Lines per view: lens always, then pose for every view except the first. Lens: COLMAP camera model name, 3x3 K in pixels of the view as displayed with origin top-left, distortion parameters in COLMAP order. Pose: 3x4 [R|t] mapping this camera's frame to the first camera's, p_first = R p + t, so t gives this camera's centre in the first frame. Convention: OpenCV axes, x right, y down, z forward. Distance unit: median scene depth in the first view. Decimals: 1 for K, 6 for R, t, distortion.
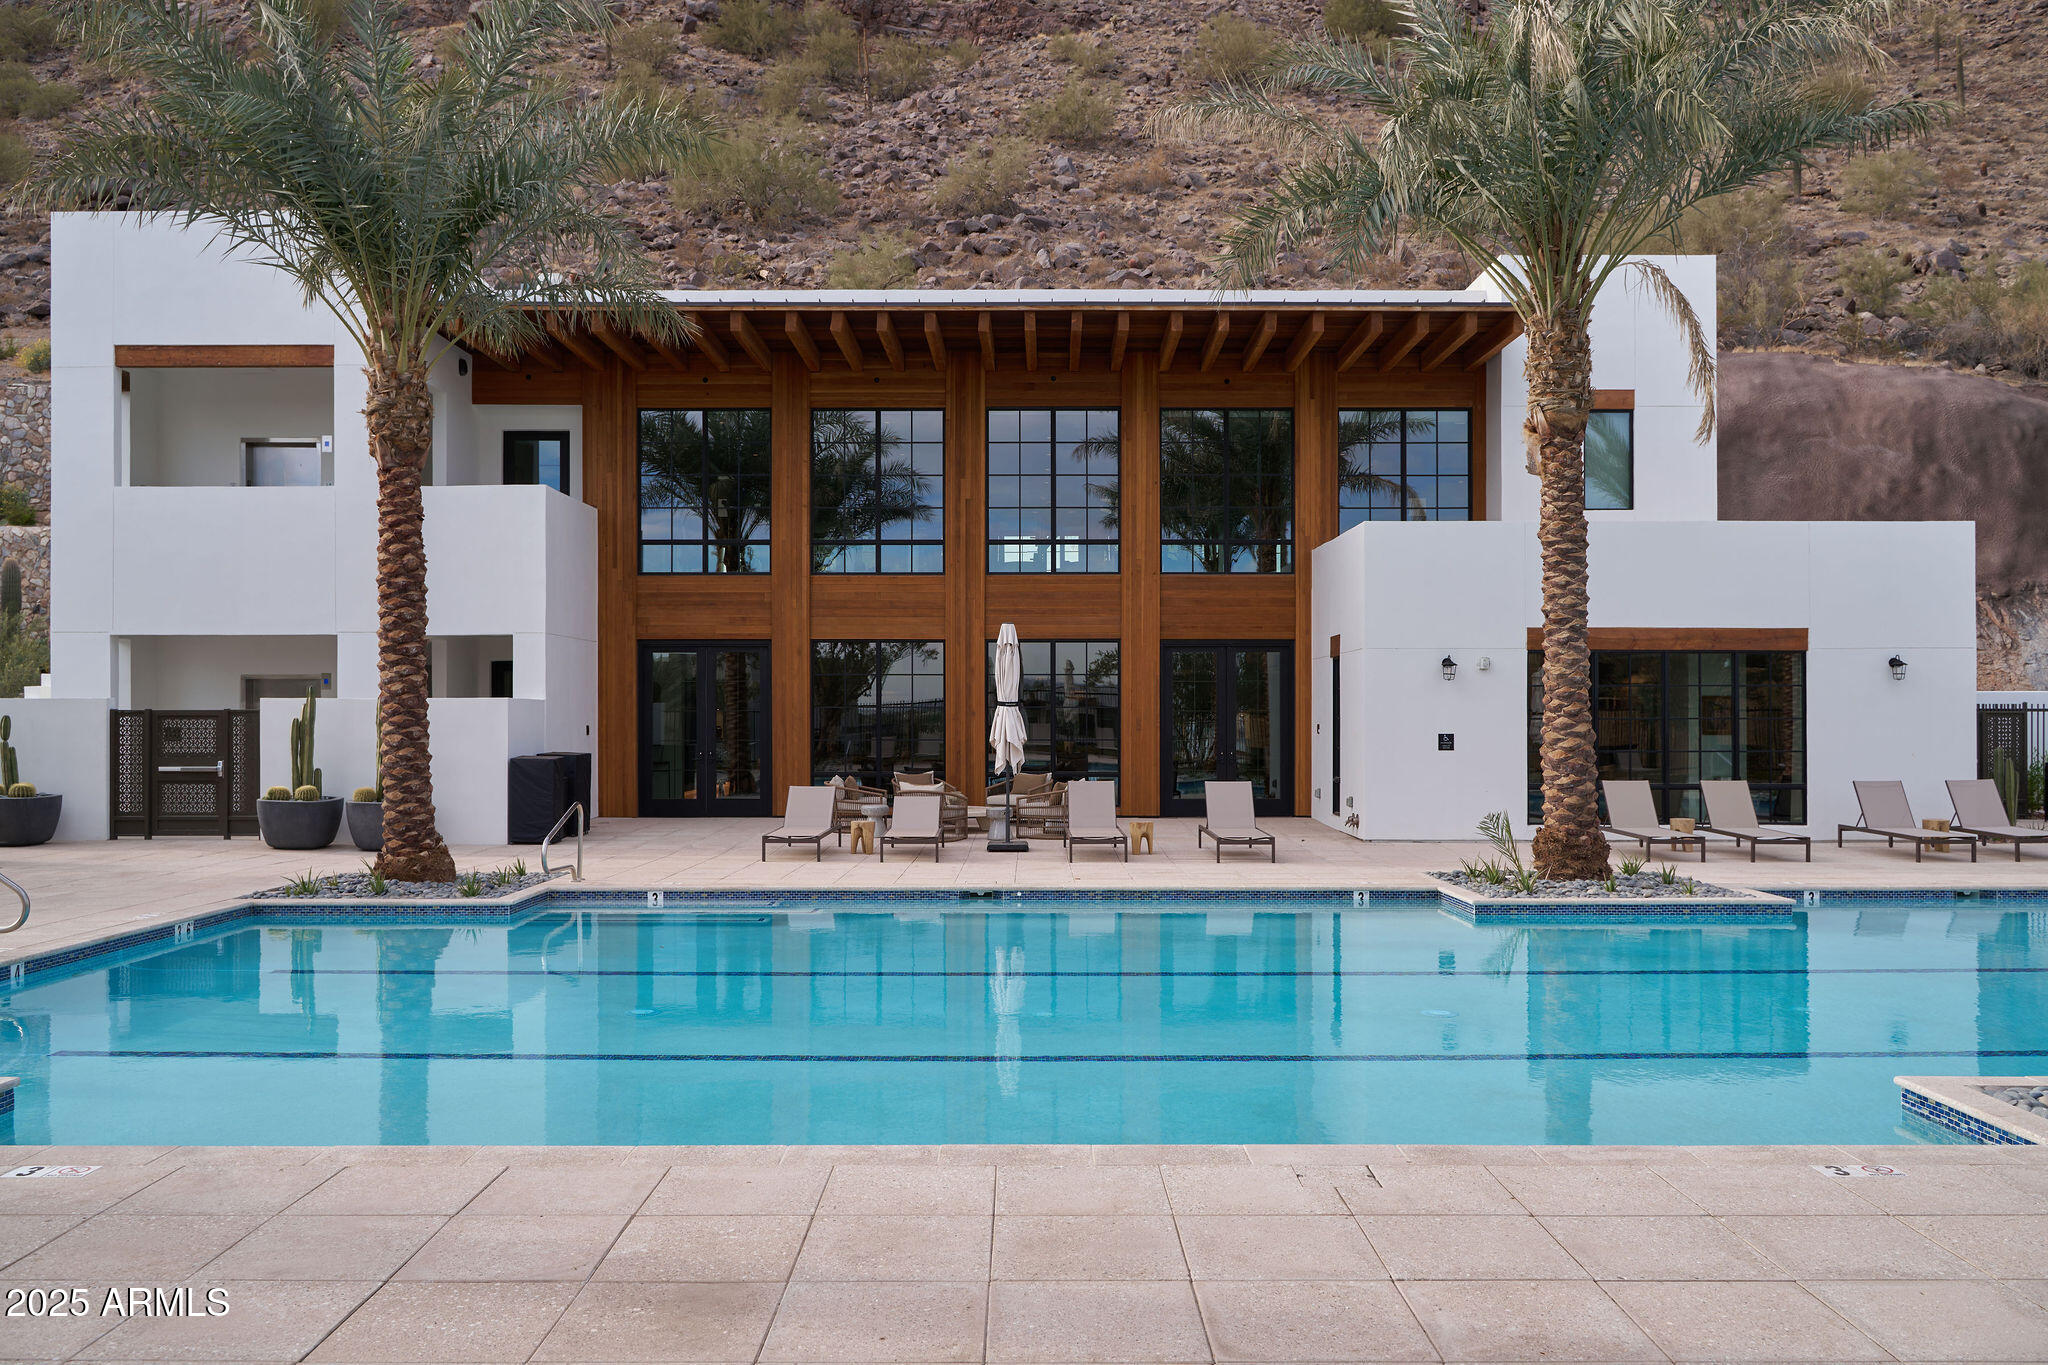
lens RADIAL K [[1653.6, 0, 1022.0], [0, 1653.6, 699.8], [0, 0, 1]] dist [-0.004976, 0.003642]
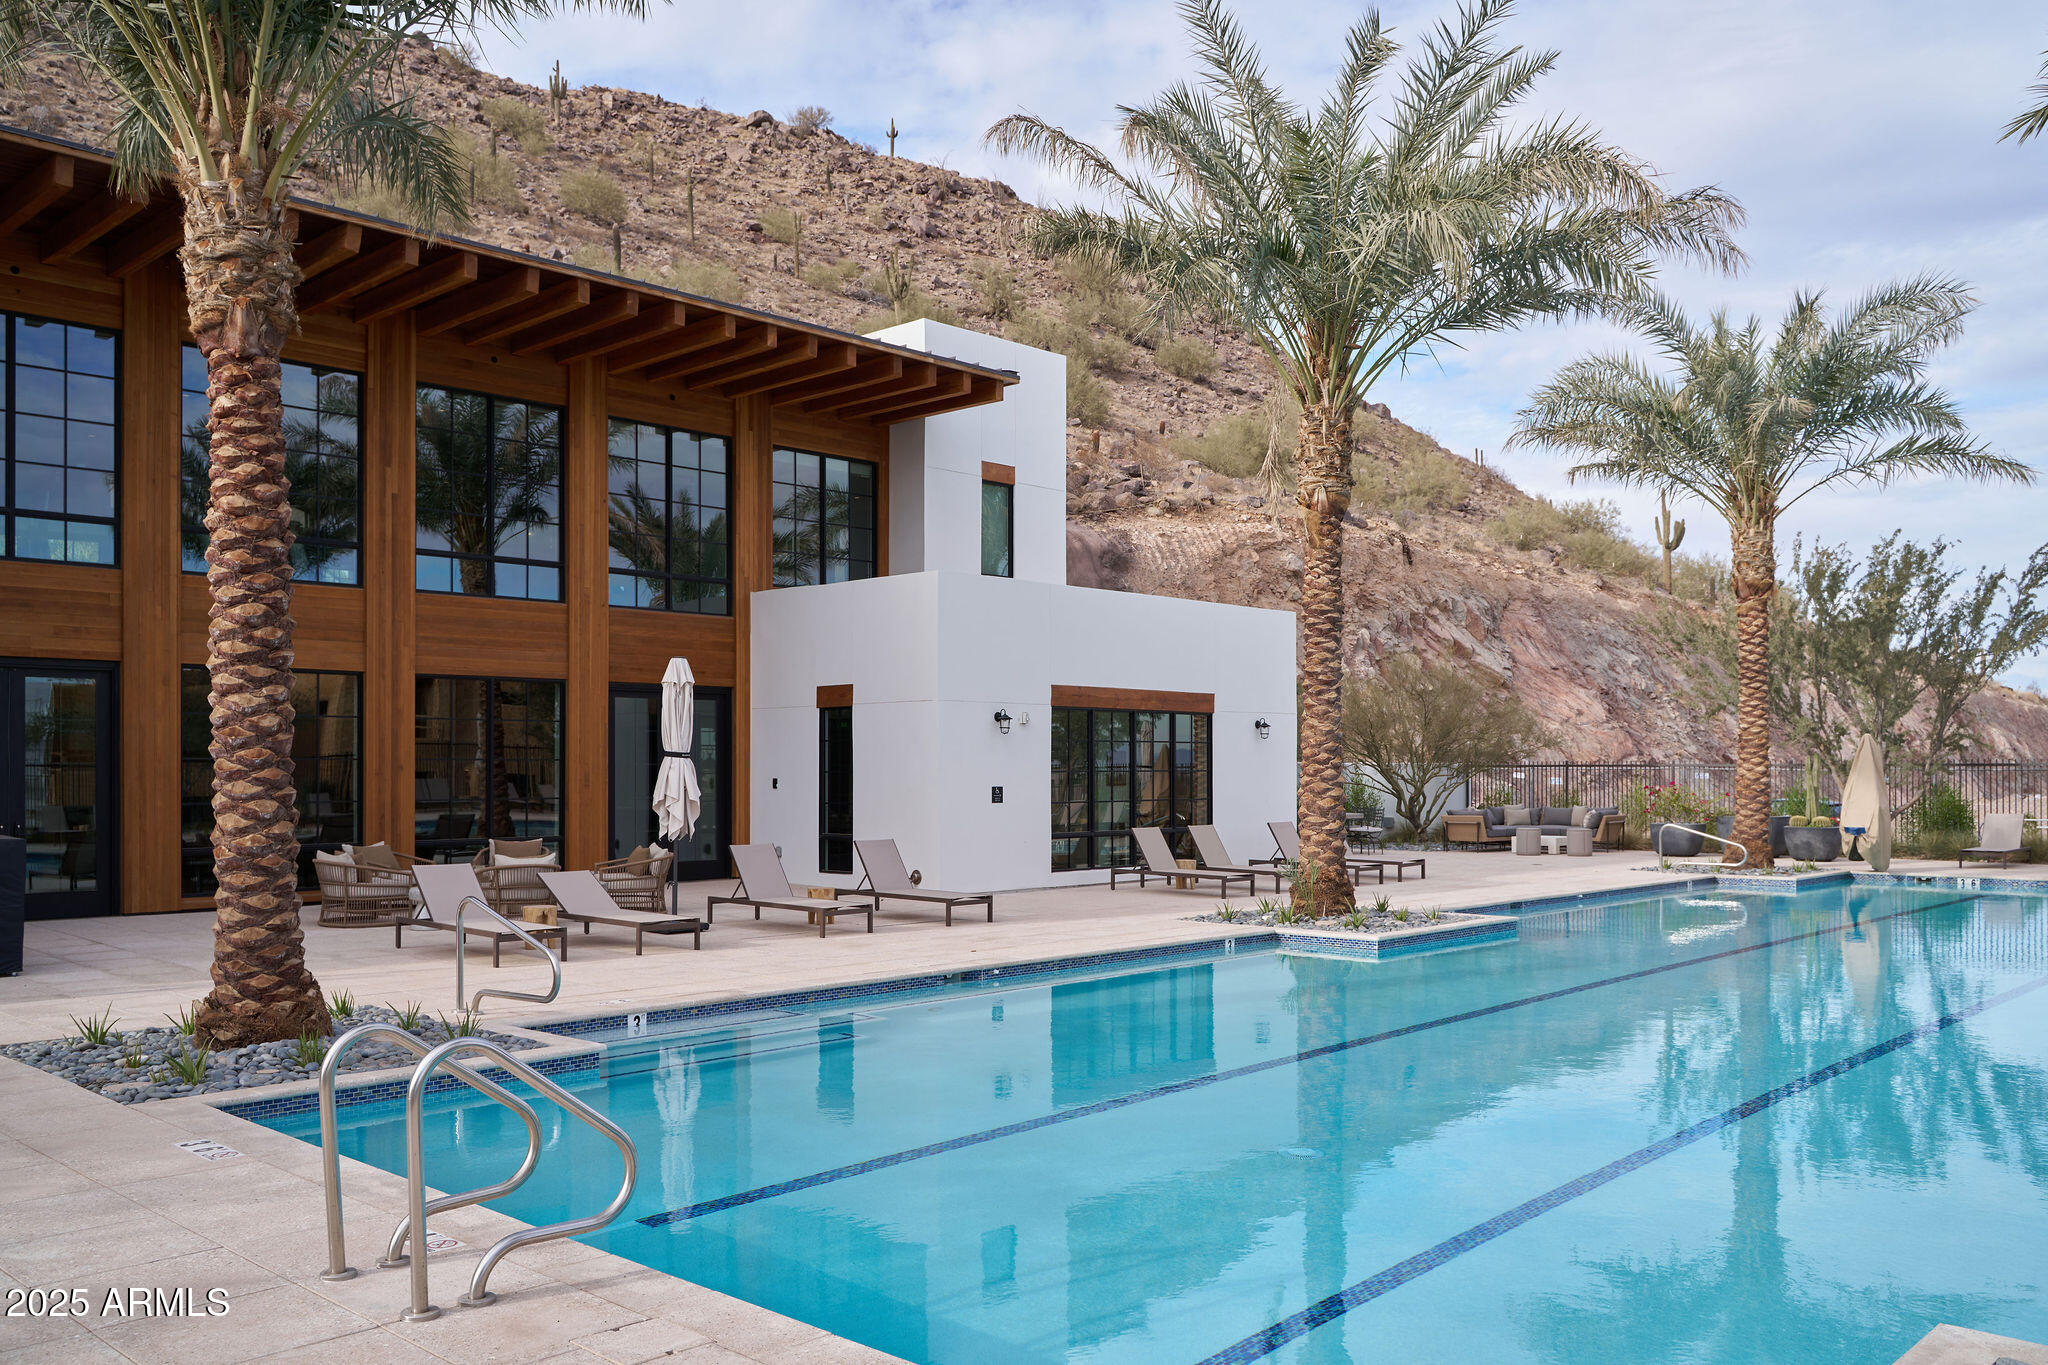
lens RADIAL K [[1653.6, 0, 1011.2], [0, 1653.6, 752.6], [0, 0, 1]] dist [-0.004976, 0.003642]
pose [[0.690821, 0.006191, 0.723000, -0.465419], [-0.004676, 0.999981, -0.004096, 0.003714], [-0.723011, -0.000551, 0.690836, 0.287912]]
